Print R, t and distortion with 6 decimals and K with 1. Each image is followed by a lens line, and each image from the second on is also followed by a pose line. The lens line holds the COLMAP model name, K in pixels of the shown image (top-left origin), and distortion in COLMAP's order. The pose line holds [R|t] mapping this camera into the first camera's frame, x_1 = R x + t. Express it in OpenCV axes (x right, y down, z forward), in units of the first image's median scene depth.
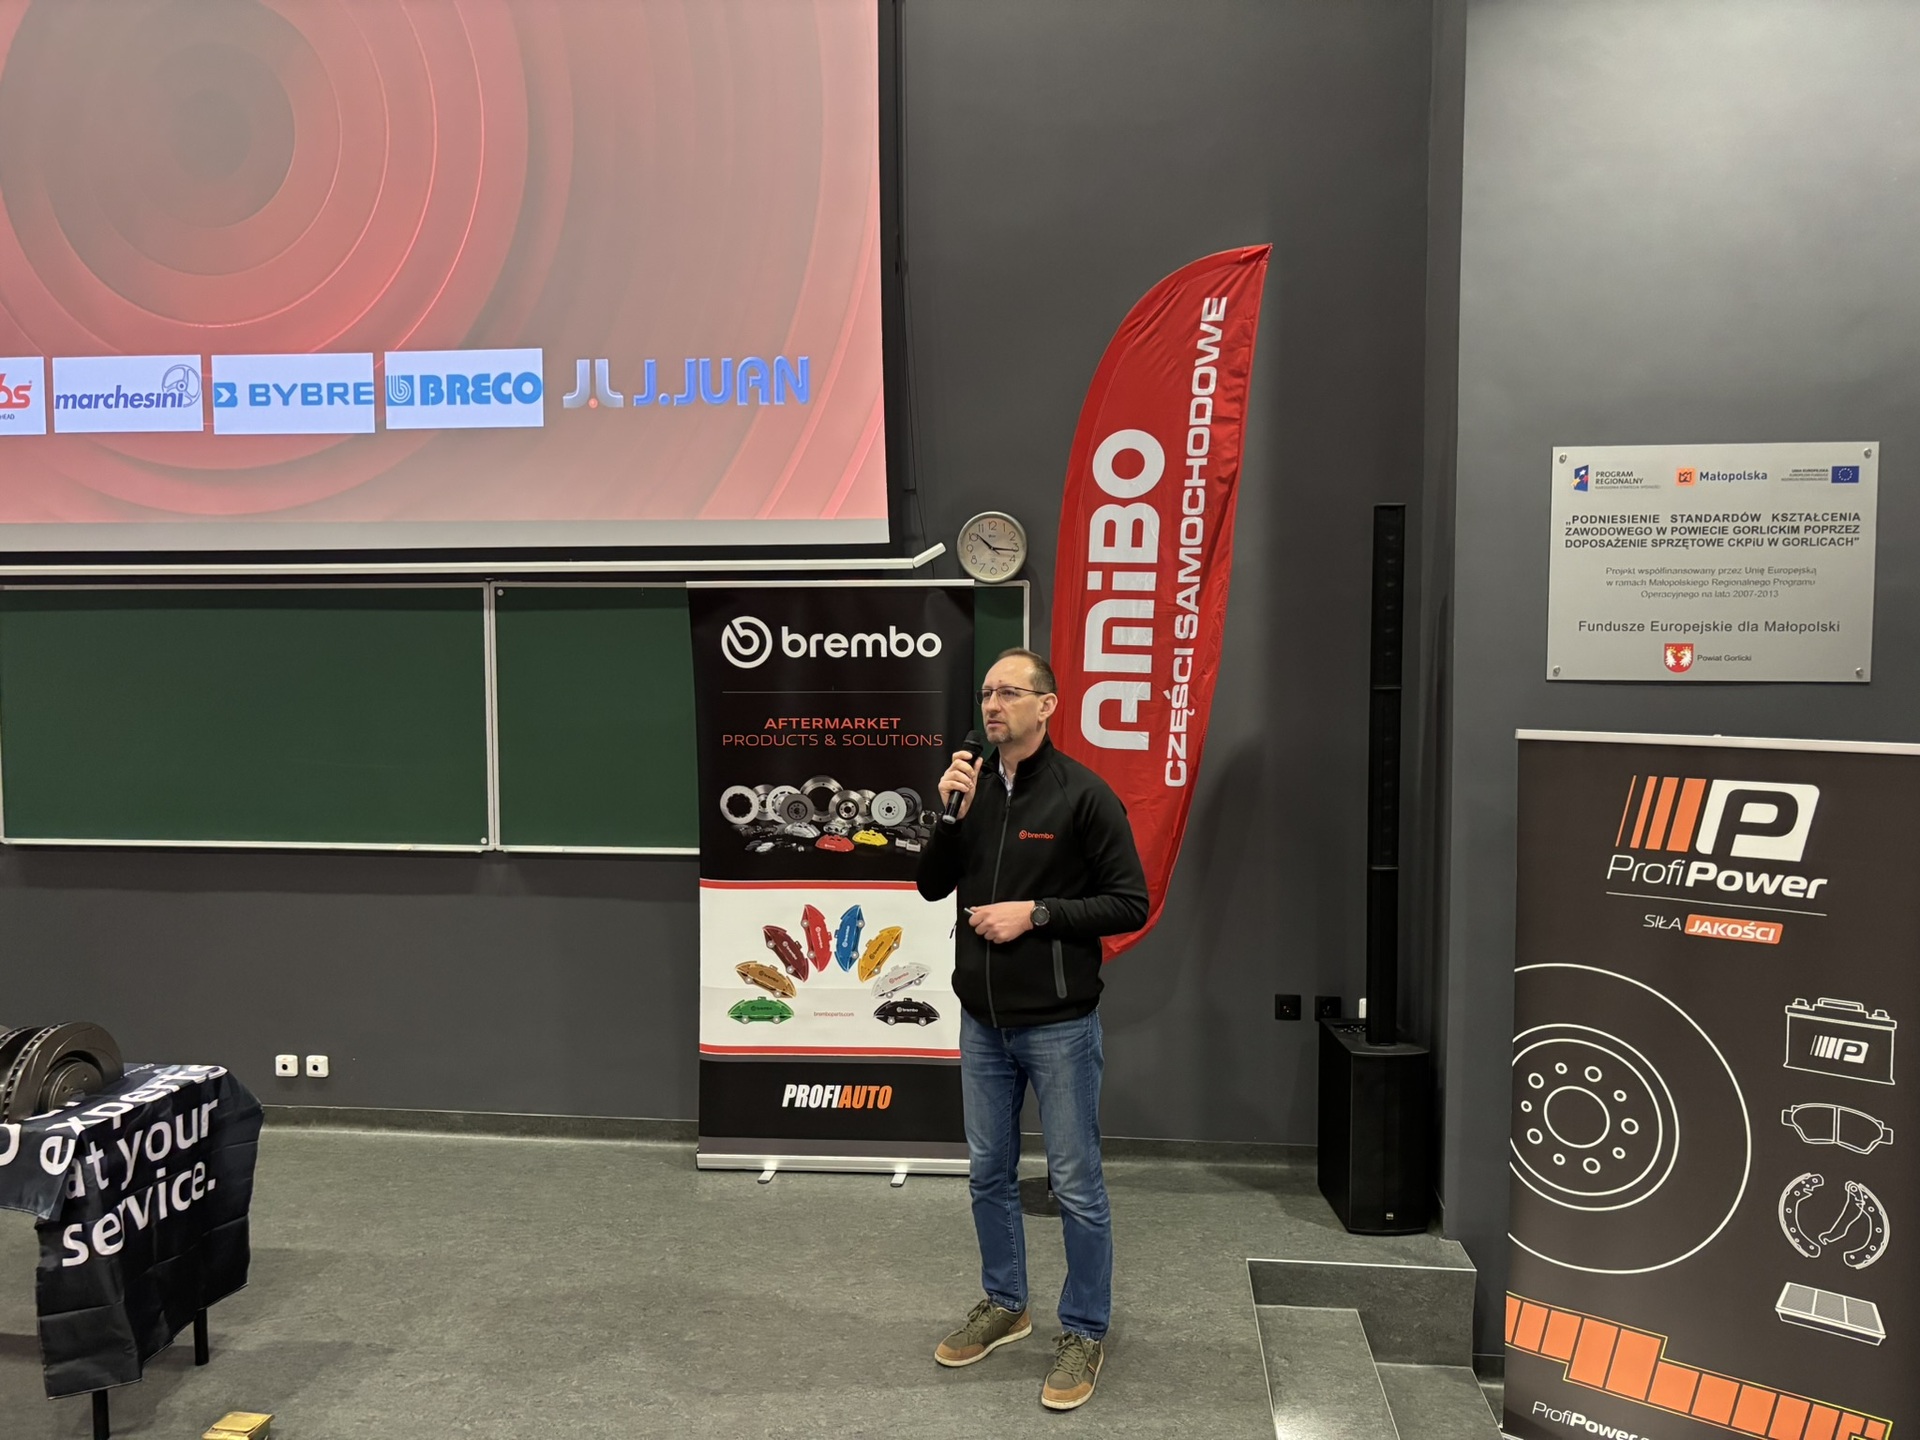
lens RADIAL K [[1420.0, 0, 985.7], [0, 1420.0, 737.3], [0, 0, 1]] dist [0.125698, -0.150891]
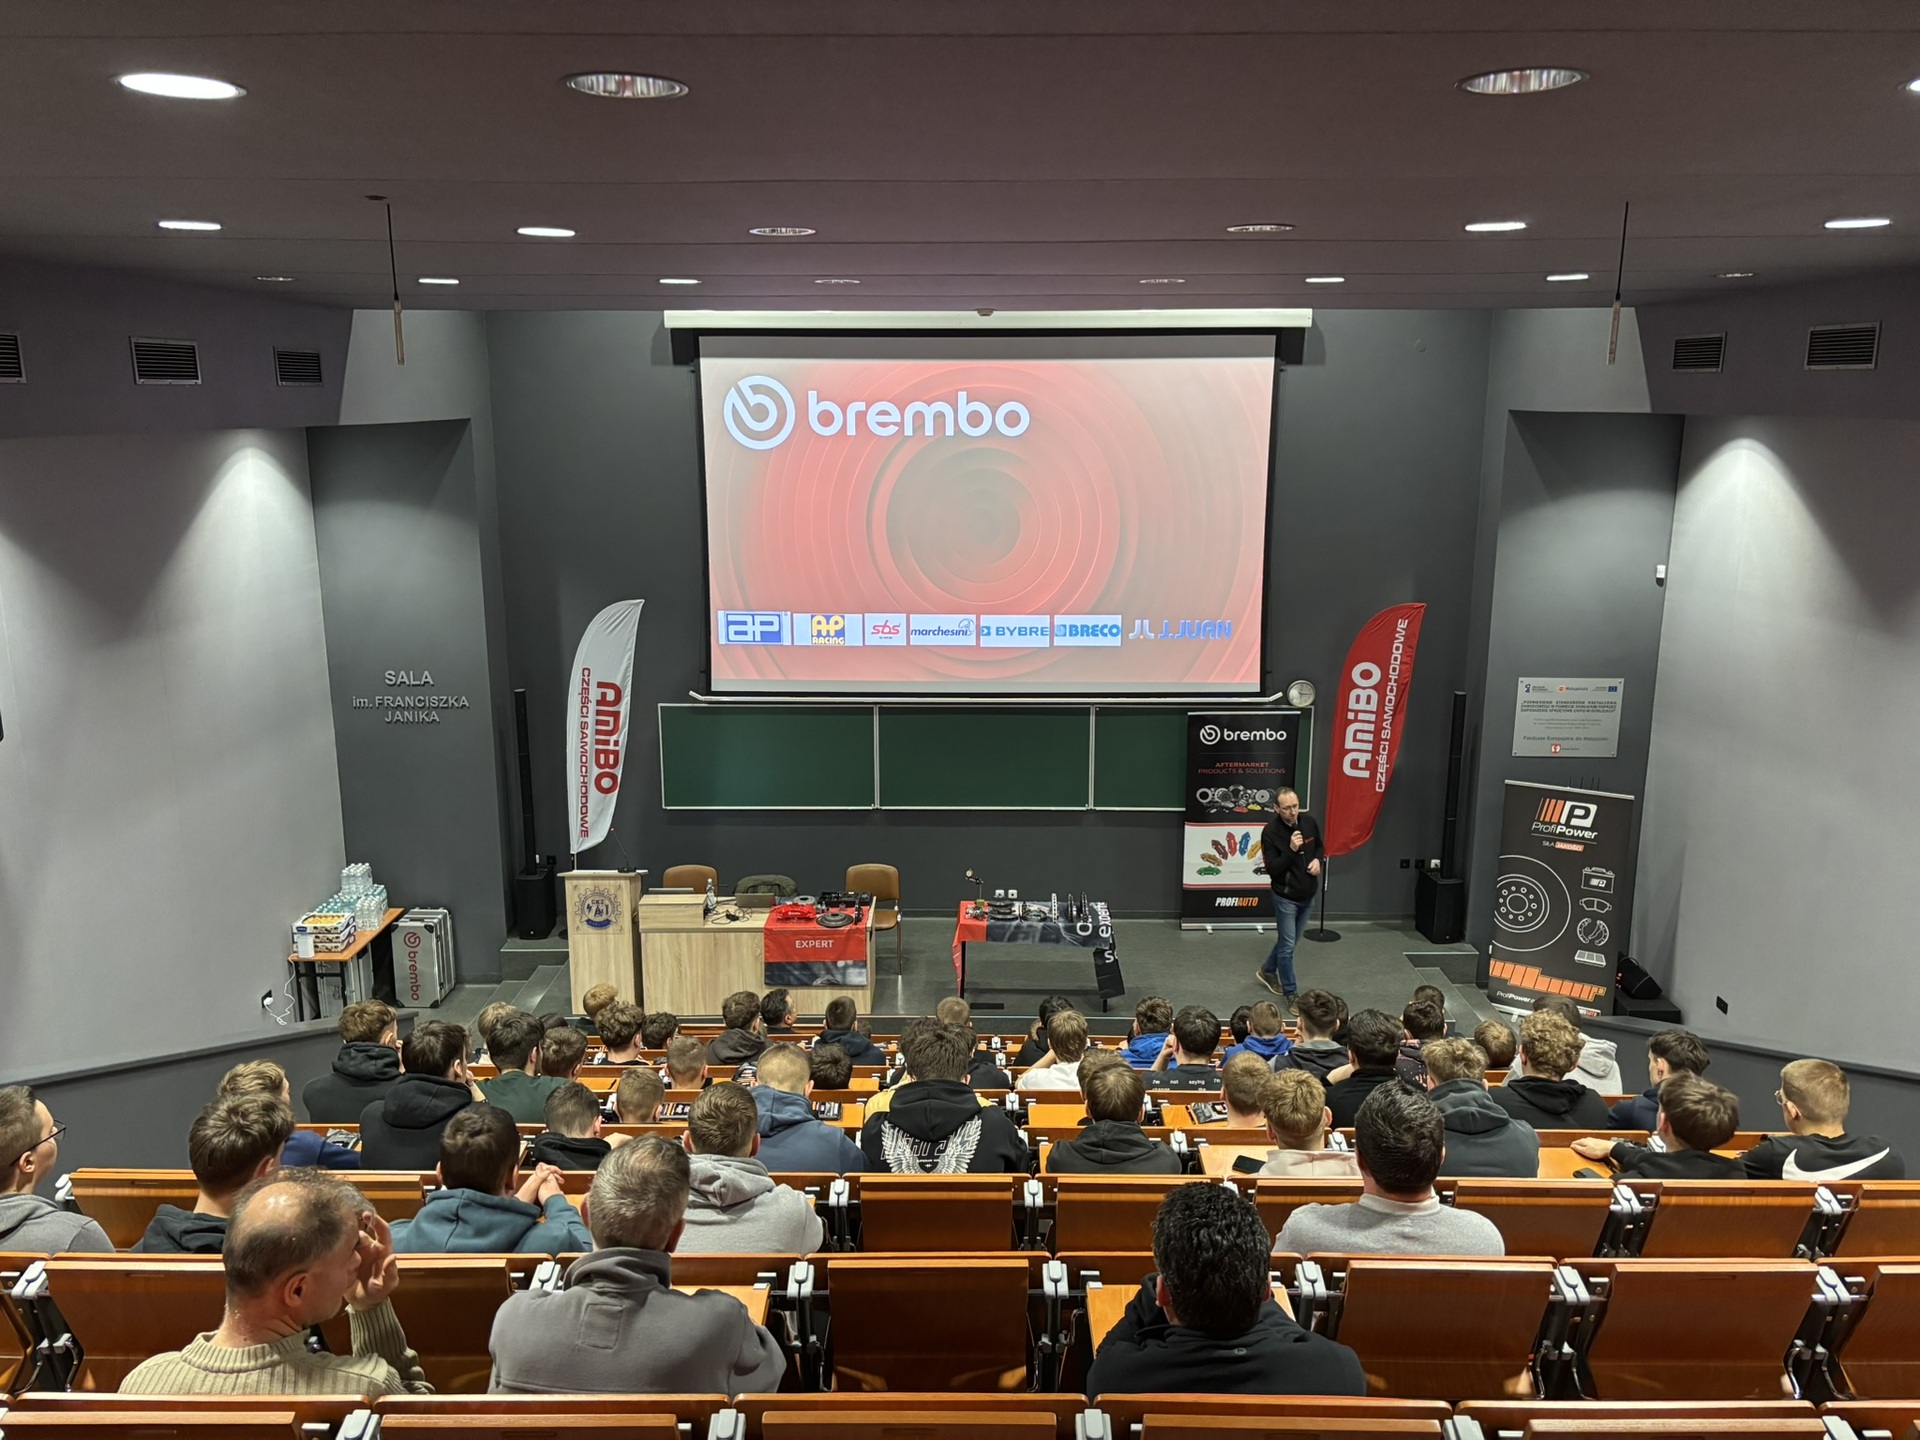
lens RADIAL K [[1434.0, 0, 960.0], [0, 1434.0, 720.0], [0, 0, 1]] dist [0.066829, -0.153289]
pose [[0.995104, -0.025921, 0.095375, -0.839826], [0.009852, 0.986205, 0.165237, -0.511333], [-0.098342, -0.163488, 0.981632, -1.462298]]
